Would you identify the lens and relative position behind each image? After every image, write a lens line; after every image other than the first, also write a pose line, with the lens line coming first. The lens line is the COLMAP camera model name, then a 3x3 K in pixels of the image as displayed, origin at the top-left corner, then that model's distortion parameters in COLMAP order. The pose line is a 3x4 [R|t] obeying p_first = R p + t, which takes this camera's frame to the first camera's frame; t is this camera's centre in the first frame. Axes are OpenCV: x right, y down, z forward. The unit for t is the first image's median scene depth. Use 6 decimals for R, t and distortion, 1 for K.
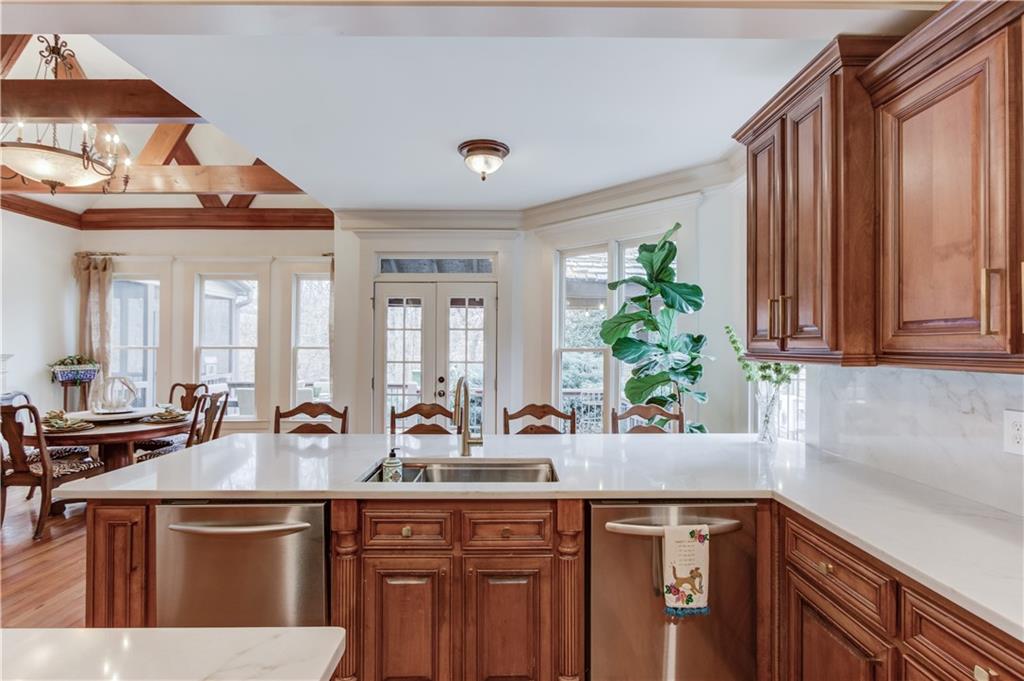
lens RADIAL K [[495.2, 0, 512.0], [0, 495.2, 340.5], [0, 0, 1]] dist [0.000781, 0.000286]
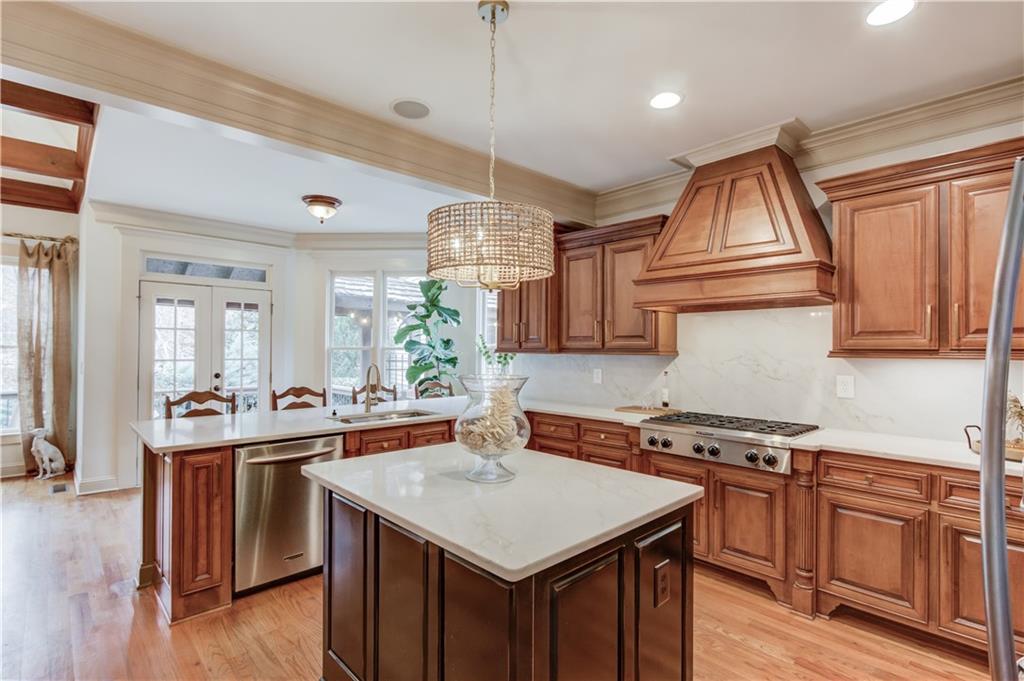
lens RADIAL K [[495.2, 0, 512.0], [0, 495.2, 340.5], [0, 0, 1]] dist [0.000781, 0.000286]
pose [[0.730466, 0.013317, 0.682819, -0.601925], [-0.012053, 0.999906, -0.006606, 0.002027], [-0.682843, -0.003405, 0.730557, -0.352138]]
